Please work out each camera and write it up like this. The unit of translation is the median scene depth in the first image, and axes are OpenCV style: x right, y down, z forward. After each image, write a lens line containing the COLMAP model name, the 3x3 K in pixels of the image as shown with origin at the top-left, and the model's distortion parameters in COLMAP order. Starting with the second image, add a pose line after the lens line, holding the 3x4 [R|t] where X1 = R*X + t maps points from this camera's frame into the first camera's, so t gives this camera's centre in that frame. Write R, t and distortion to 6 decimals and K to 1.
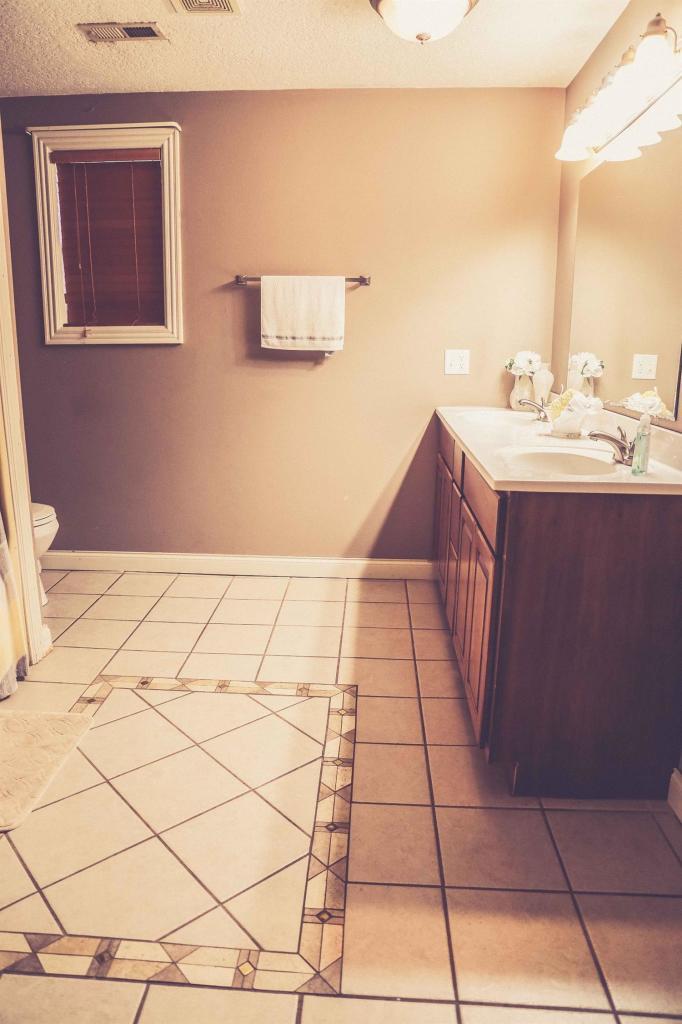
lens RADIAL K [[686.0, 0, 341.0], [0, 686.0, 512.0], [0, 0, 1]] dist [-0.134504, 0.087457]
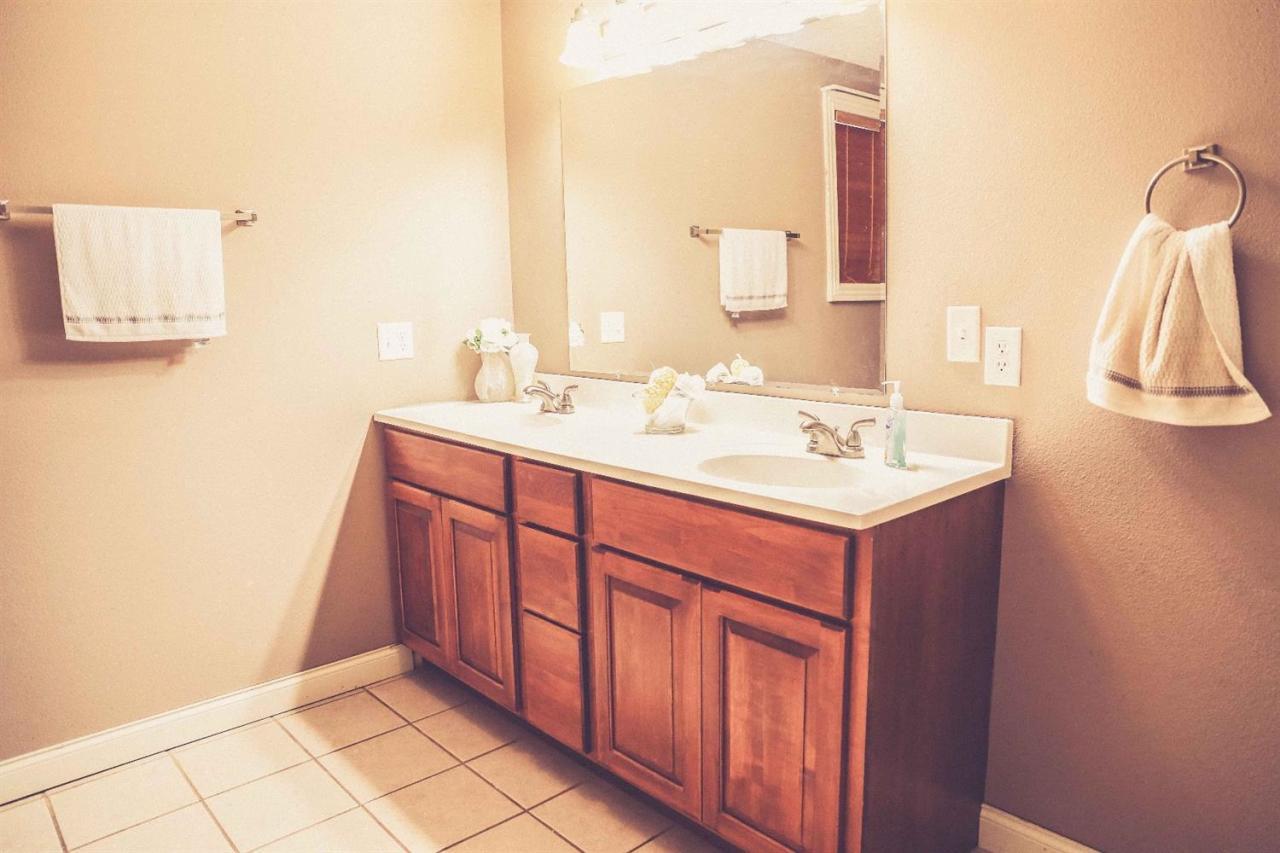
lens RADIAL K [[857.6, 0, 640.0], [0, 857.6, 426.5], [0, 0, 1]] dist [-0.134504, 0.087457]
pose [[0.702797, -0.133611, 0.698731, -0.268560], [0.198200, 0.980089, -0.011941, -0.087649], [-0.683223, 0.146881, 0.715285, 0.276433]]
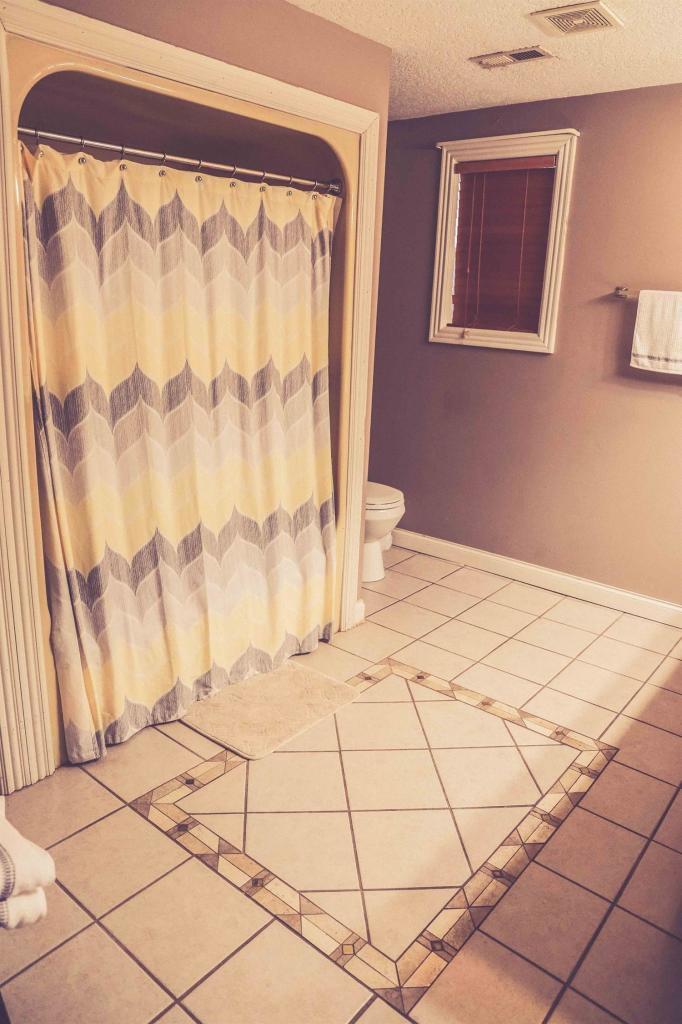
lens RADIAL K [[719.8, 0, 339.2], [0, 719.8, 501.4], [0, 0, 1]] dist [-0.137880, 0.093191]
pose [[0.803281, 0.185930, -0.565835, 0.149664], [-0.177938, 0.981554, 0.069925, -0.059314], [0.568399, 0.044514, 0.821548, -0.012030]]
